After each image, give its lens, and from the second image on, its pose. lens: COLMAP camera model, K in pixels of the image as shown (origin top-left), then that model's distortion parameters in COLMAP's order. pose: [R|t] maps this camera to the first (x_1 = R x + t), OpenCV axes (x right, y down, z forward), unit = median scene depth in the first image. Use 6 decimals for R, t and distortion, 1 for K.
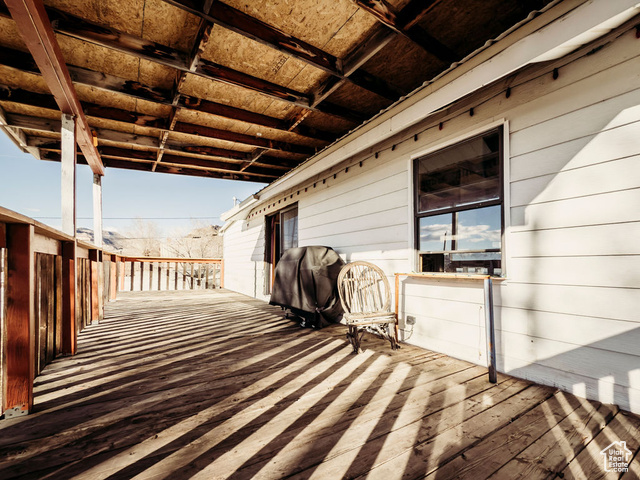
lens RADIAL K [[265.2, 0, 322.3], [0, 265.2, 258.2], [0, 0, 1]] dist [0.000363, 0.000038]
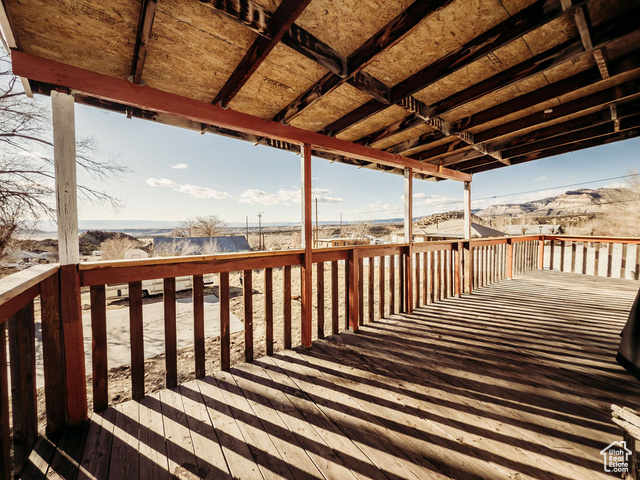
lens RADIAL K [[257.2, 0, 320.0], [0, 257.2, 240.0], [0, 0, 1]] dist [0.000580, -0.000039]
pose [[0.063570, 0.038674, -0.997228, 0.574430], [0.027178, 0.998811, 0.040468, -0.165847], [0.997607, -0.029675, 0.062443, 0.327232]]
